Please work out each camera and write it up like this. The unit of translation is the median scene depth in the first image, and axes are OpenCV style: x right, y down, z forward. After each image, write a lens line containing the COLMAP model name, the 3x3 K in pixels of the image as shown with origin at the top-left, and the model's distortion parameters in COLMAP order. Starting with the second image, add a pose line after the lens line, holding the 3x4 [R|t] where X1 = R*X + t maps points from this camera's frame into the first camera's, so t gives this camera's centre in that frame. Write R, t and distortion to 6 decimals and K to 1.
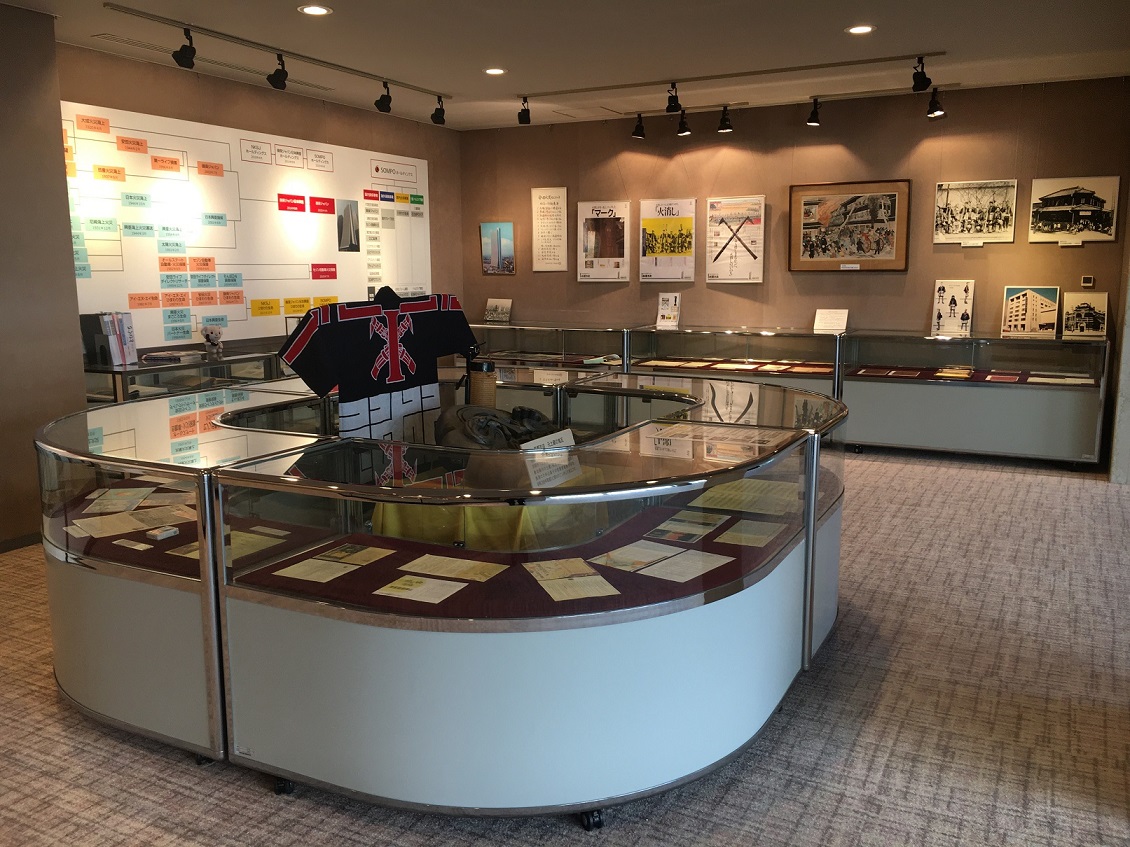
lens RADIAL K [[965.5, 0, 565.7], [0, 965.5, 421.0], [0, 0, 1]] dist [0.008354, -0.002326]
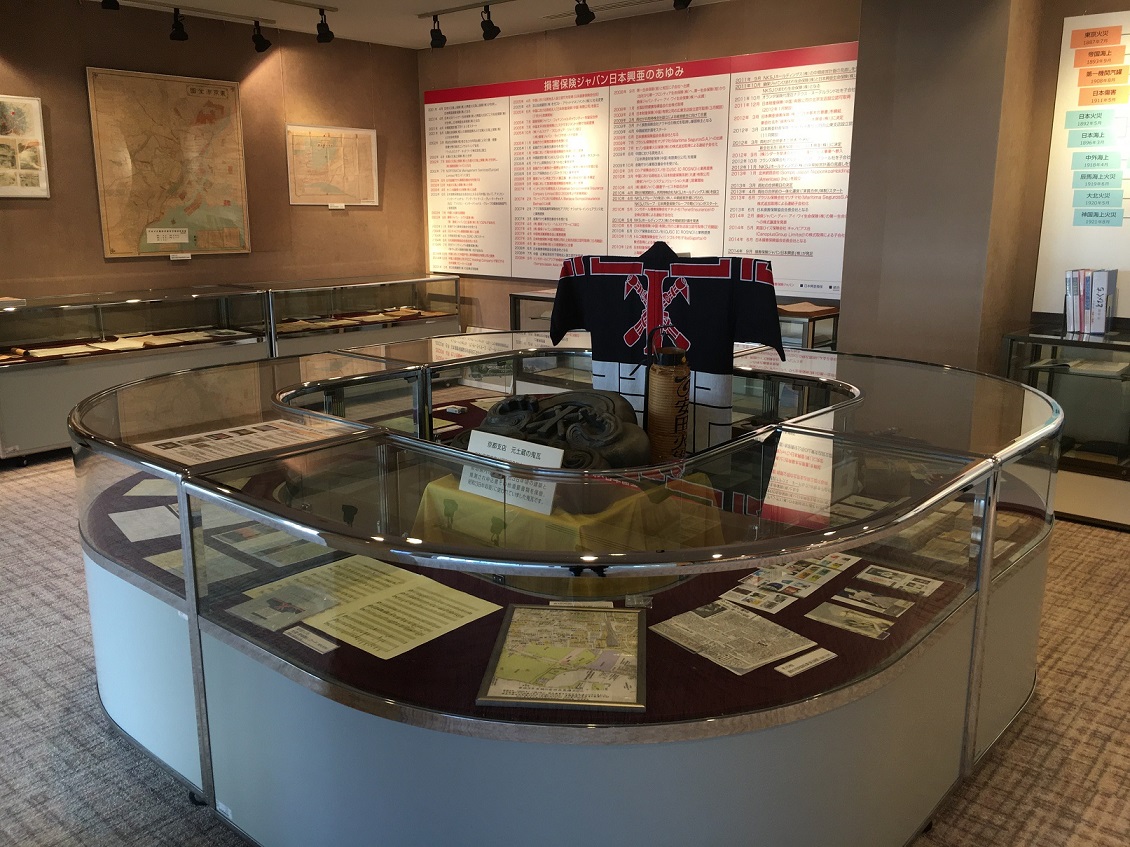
lens RADIAL K [[965.5, 0, 566.9], [0, 965.5, 423.2], [0, 0, 1]] dist [0.008354, -0.002326]
pose [[-0.244340, 0.219425, -0.944537, 0.669622], [-0.154541, 0.952800, 0.261323, -0.197274], [0.957296, 0.209821, -0.198897, 1.127886]]
